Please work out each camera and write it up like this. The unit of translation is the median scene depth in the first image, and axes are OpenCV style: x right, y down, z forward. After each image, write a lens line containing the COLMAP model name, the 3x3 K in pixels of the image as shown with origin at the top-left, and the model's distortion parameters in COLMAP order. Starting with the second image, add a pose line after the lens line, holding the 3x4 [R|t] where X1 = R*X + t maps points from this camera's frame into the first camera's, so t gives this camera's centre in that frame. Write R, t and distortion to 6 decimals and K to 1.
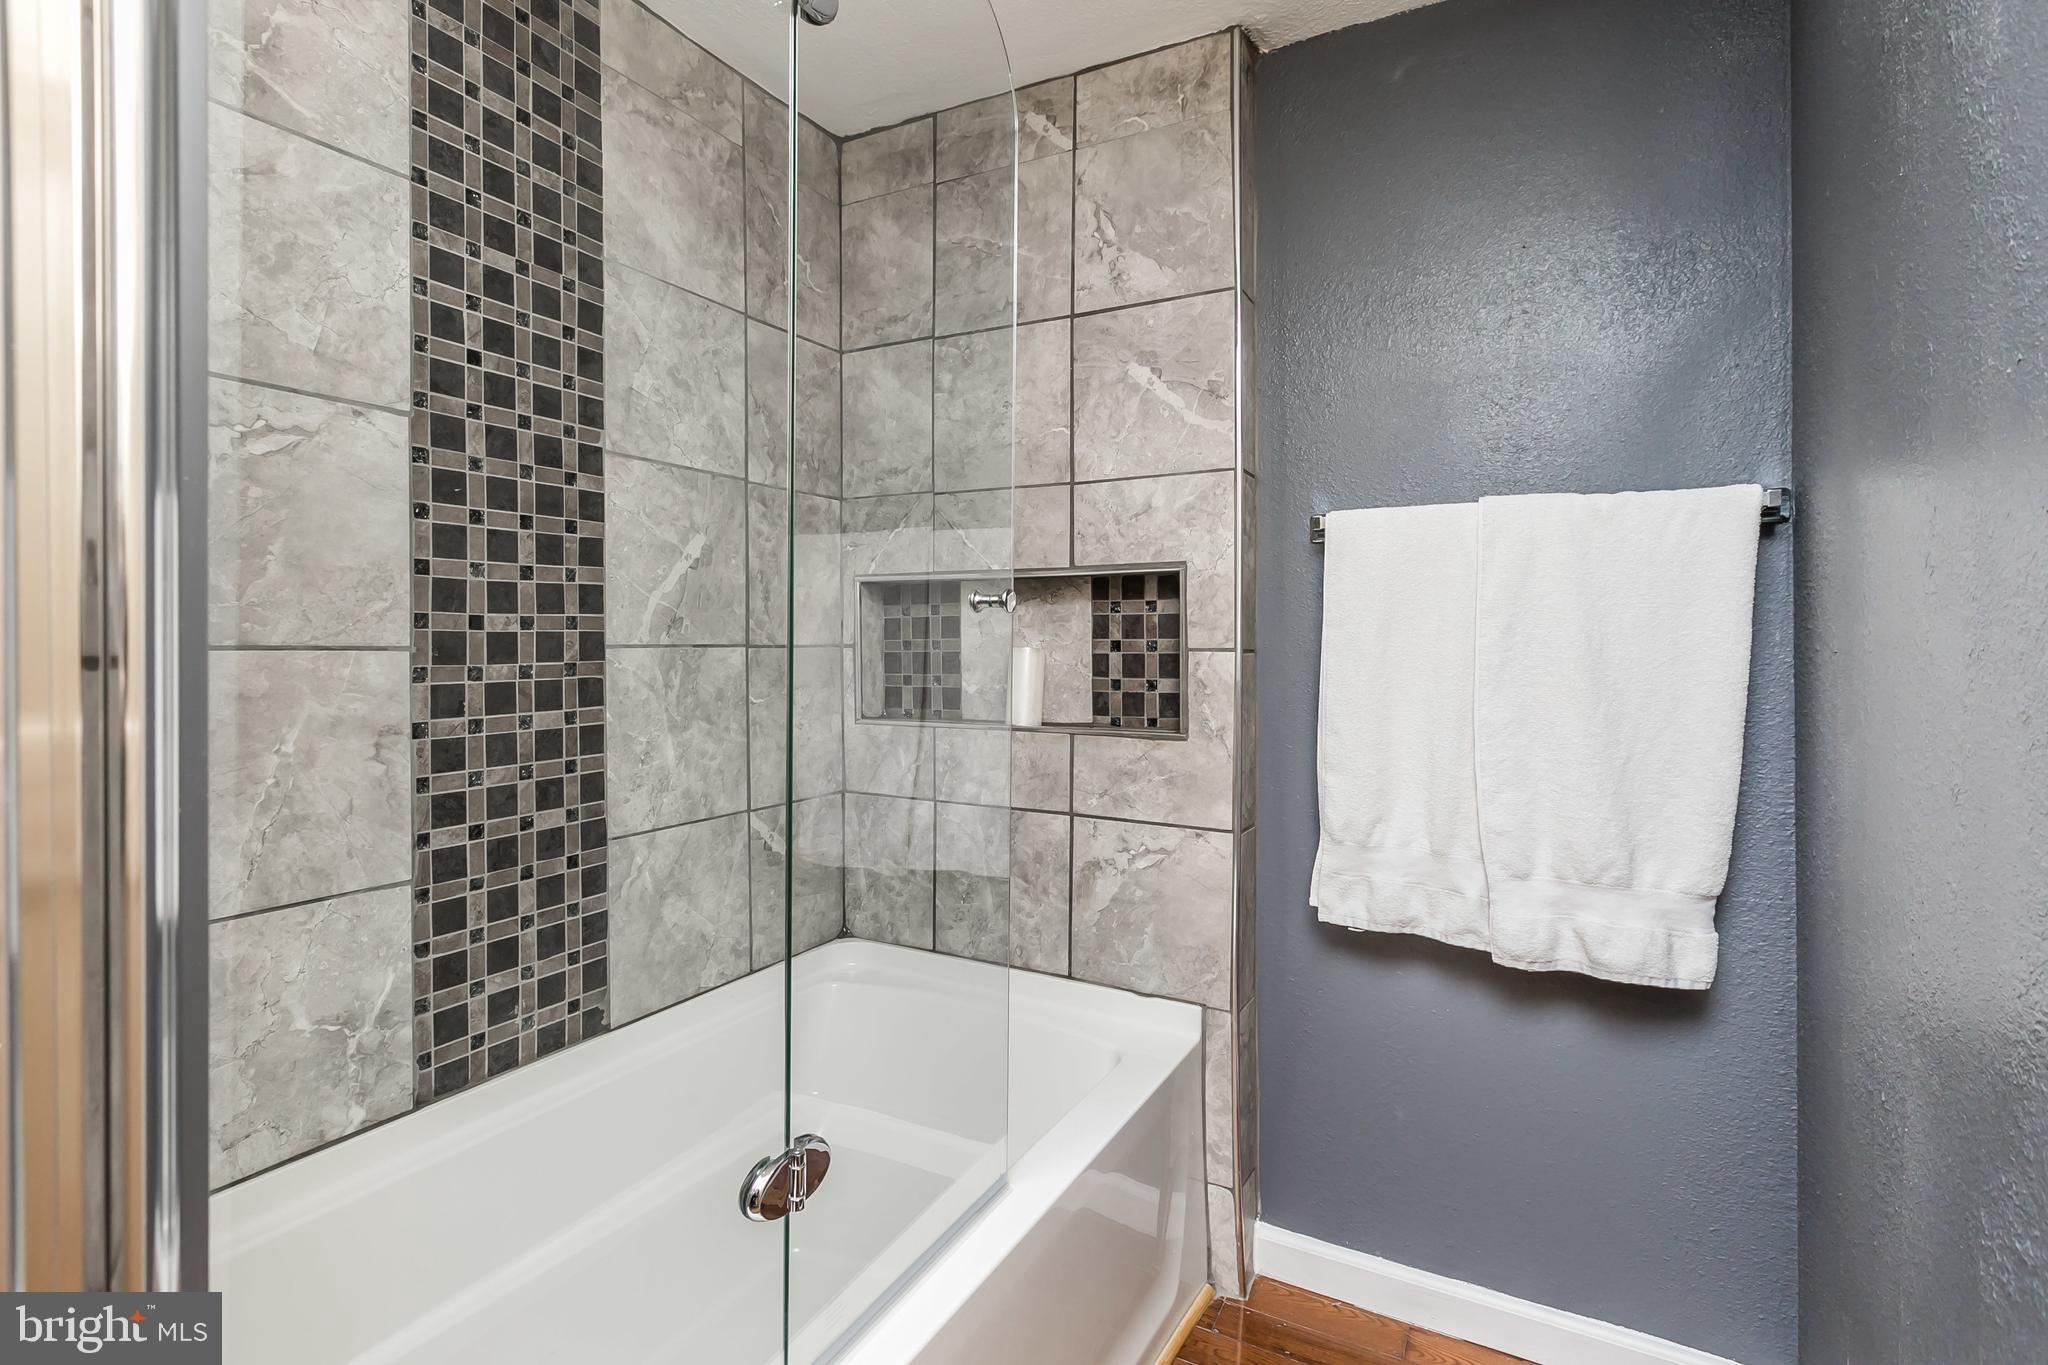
lens RADIAL K [[945.0, 0, 1040.7], [0, 945.0, 644.5], [0, 0, 1]] dist [0.000107, 0.001005]
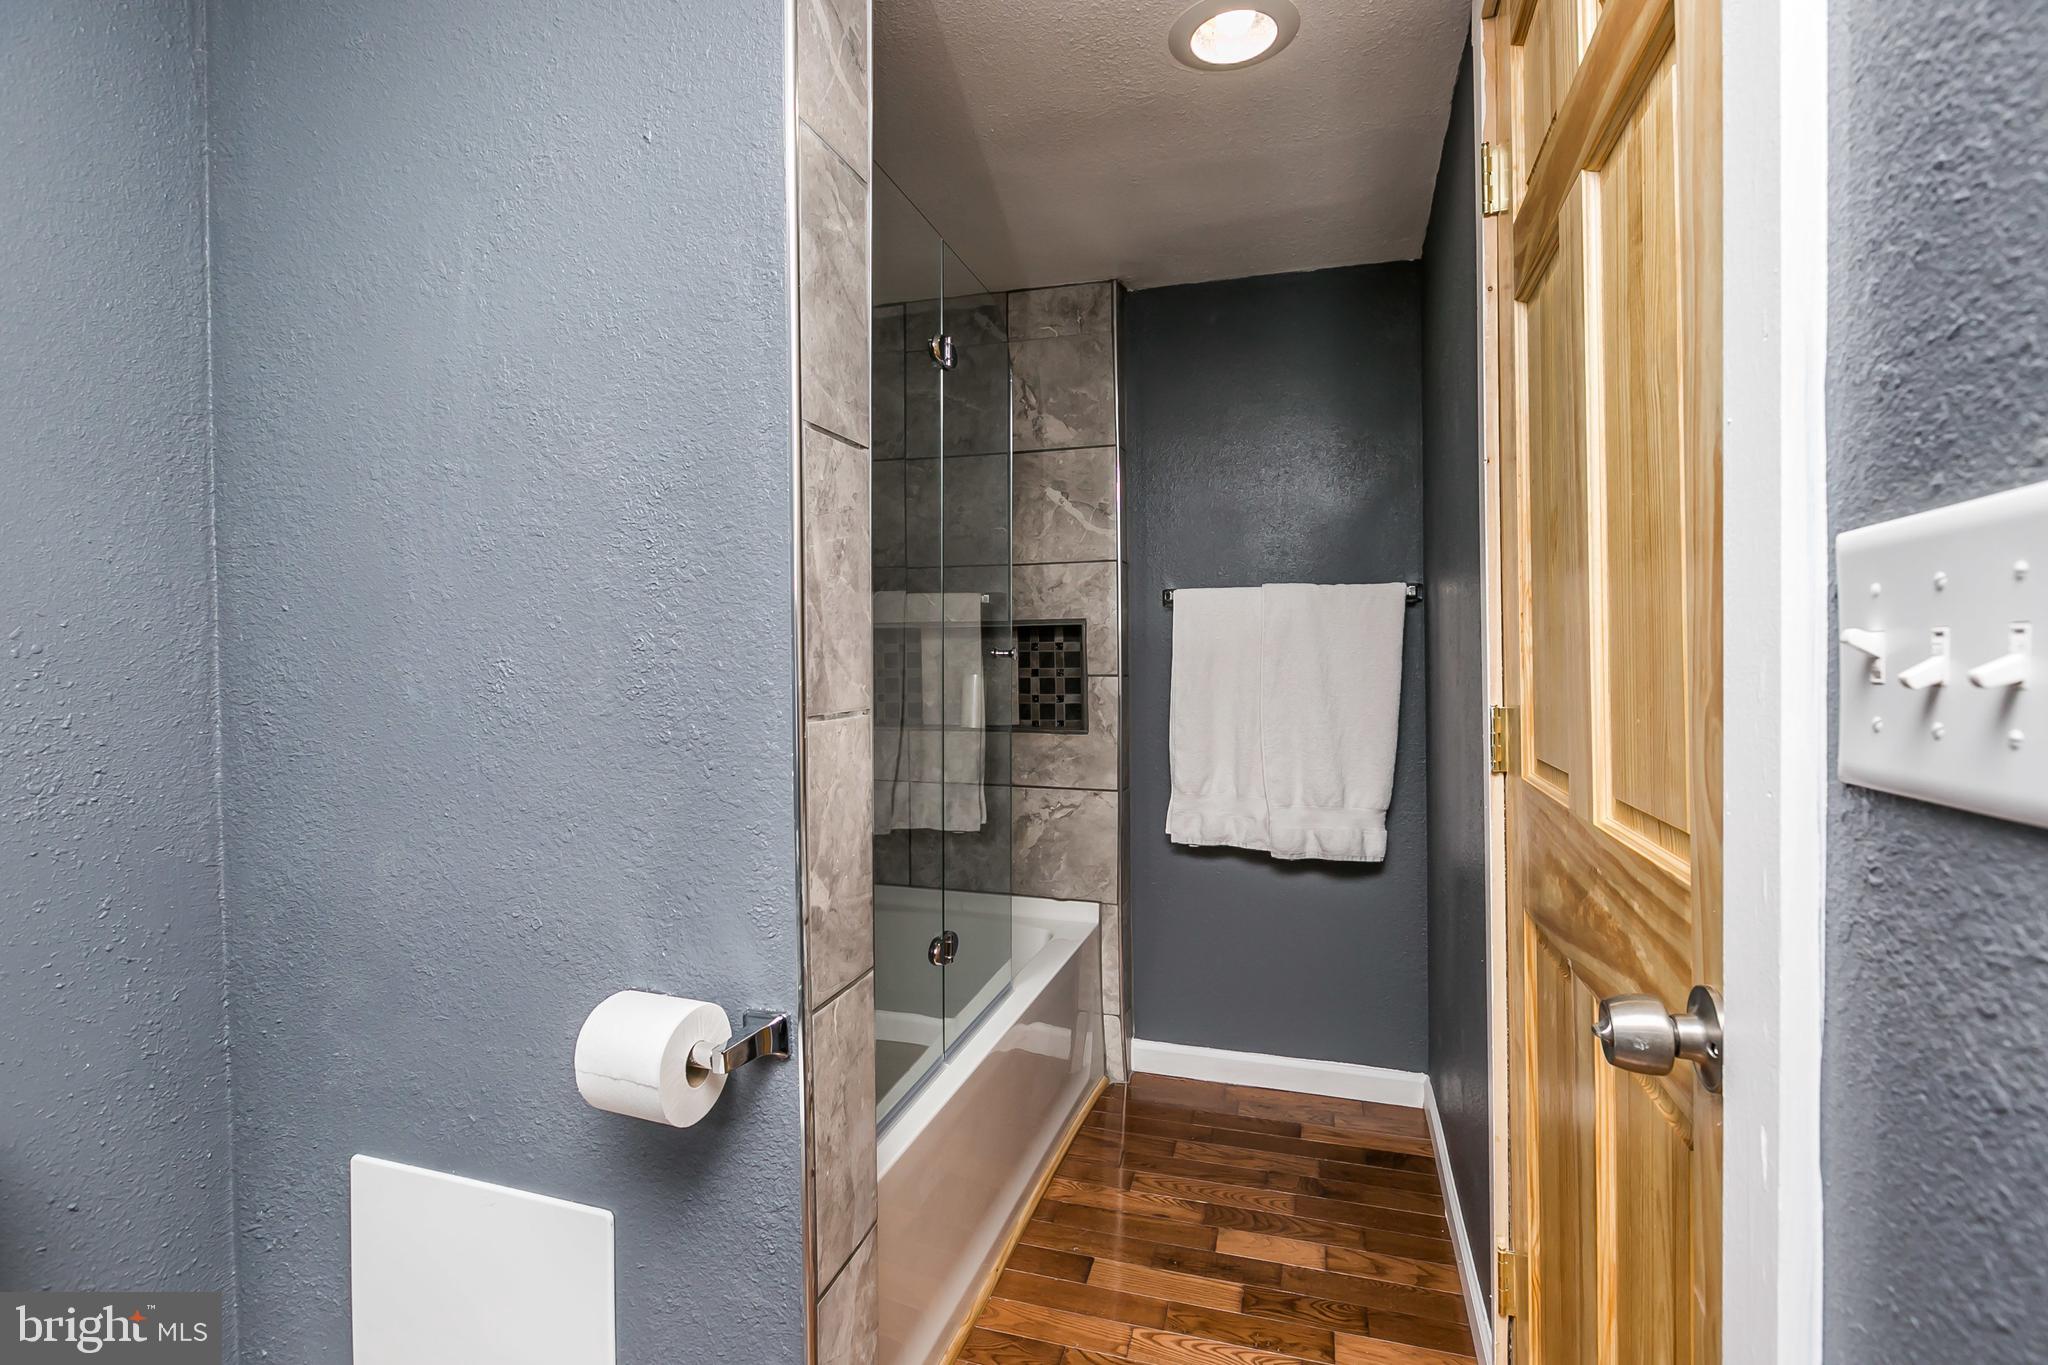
lens RADIAL K [[951.2, 0, 1022.6], [0, 951.2, 663.6], [0, 0, 1]] dist [-0.010374, 0.001157]
pose [[0.981021, -0.010964, 0.193593, -0.465670], [0.009412, 0.999916, 0.008939, -0.053704], [-0.193674, -0.006948, 0.981041, -0.950893]]
